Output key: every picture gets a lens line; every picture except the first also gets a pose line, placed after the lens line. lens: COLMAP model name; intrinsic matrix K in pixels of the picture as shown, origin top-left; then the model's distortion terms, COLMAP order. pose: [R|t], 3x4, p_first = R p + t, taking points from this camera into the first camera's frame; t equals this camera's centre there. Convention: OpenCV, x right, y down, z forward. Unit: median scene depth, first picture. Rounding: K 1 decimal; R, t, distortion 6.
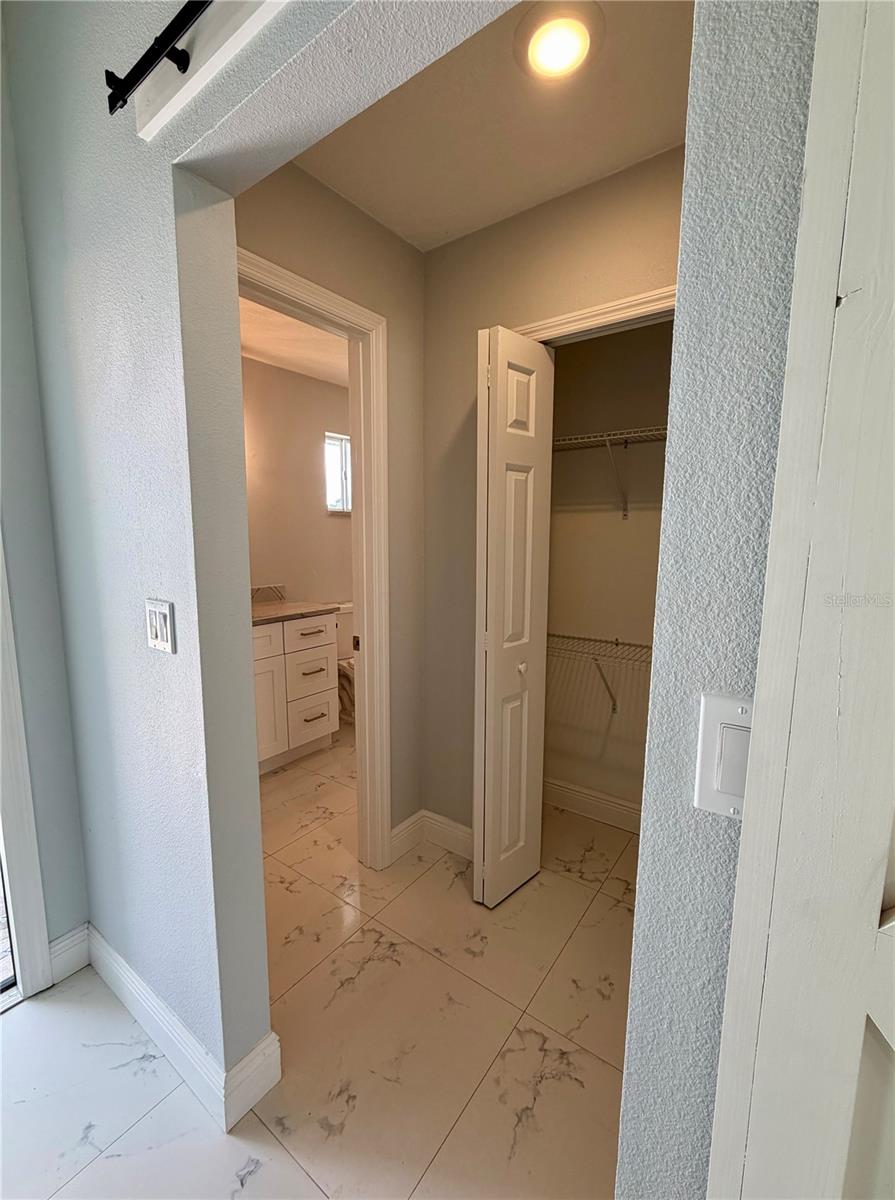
lens RADIAL K [[486.1, 0, 438.2], [0, 486.1, 600.7], [0, 0, 1]] dist [-0.000751, 0.000093]
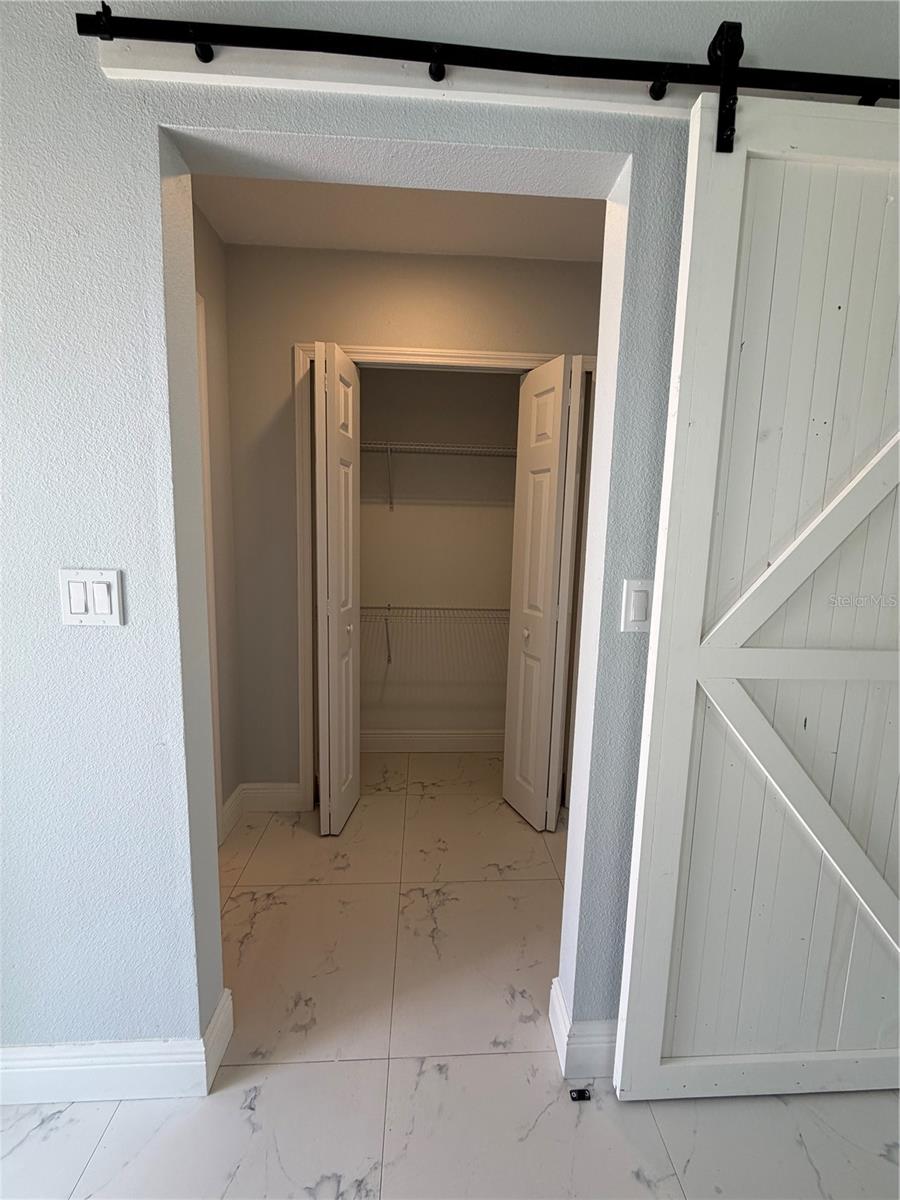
lens RADIAL K [[473.2, 0, 415.7], [0, 473.2, 597.9], [0, 0, 1]] dist [0.000130, -0.000244]
pose [[0.796314, -0.063581, 0.601532, -0.432636], [0.061340, 0.997822, 0.024266, 0.046607], [-0.601765, 0.017574, 0.798480, -0.044791]]
